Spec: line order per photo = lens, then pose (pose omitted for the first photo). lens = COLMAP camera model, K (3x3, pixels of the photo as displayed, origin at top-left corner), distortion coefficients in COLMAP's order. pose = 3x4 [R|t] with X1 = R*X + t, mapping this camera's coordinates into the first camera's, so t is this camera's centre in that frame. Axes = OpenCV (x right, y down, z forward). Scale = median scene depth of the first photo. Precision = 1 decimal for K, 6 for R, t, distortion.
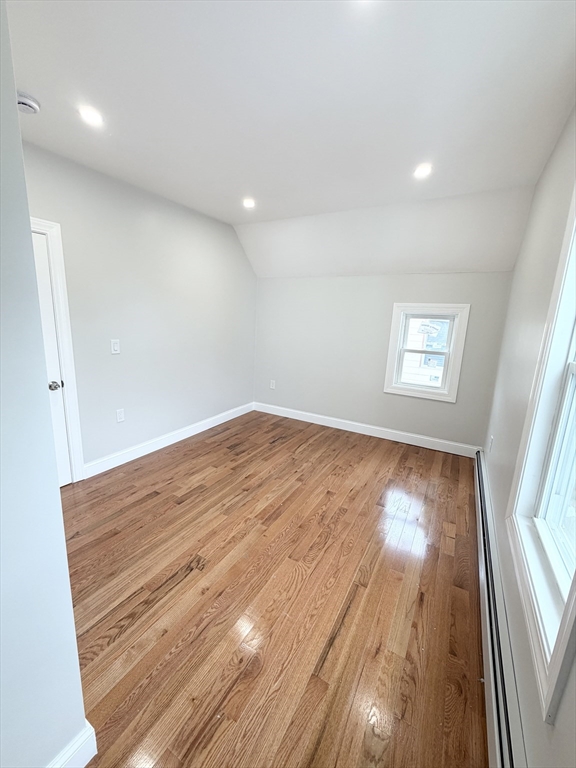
lens RADIAL K [[308.7, 0, 288.8], [0, 308.7, 382.2], [0, 0, 1]] dist [-0.000372, 0.000053]
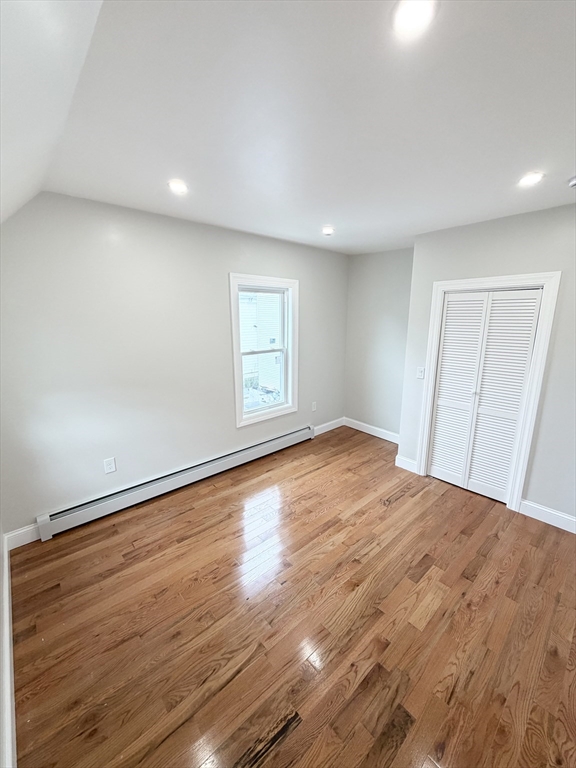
lens RADIAL K [[308.7, 0, 286.4], [0, 308.7, 388.0], [0, 0, 1]] dist [-0.000372, 0.000053]
pose [[-0.947318, -0.112517, 0.299882, -0.158215], [0.027525, 0.904204, 0.426212, -0.442696], [-0.319111, 0.412013, -0.853472, 1.590229]]
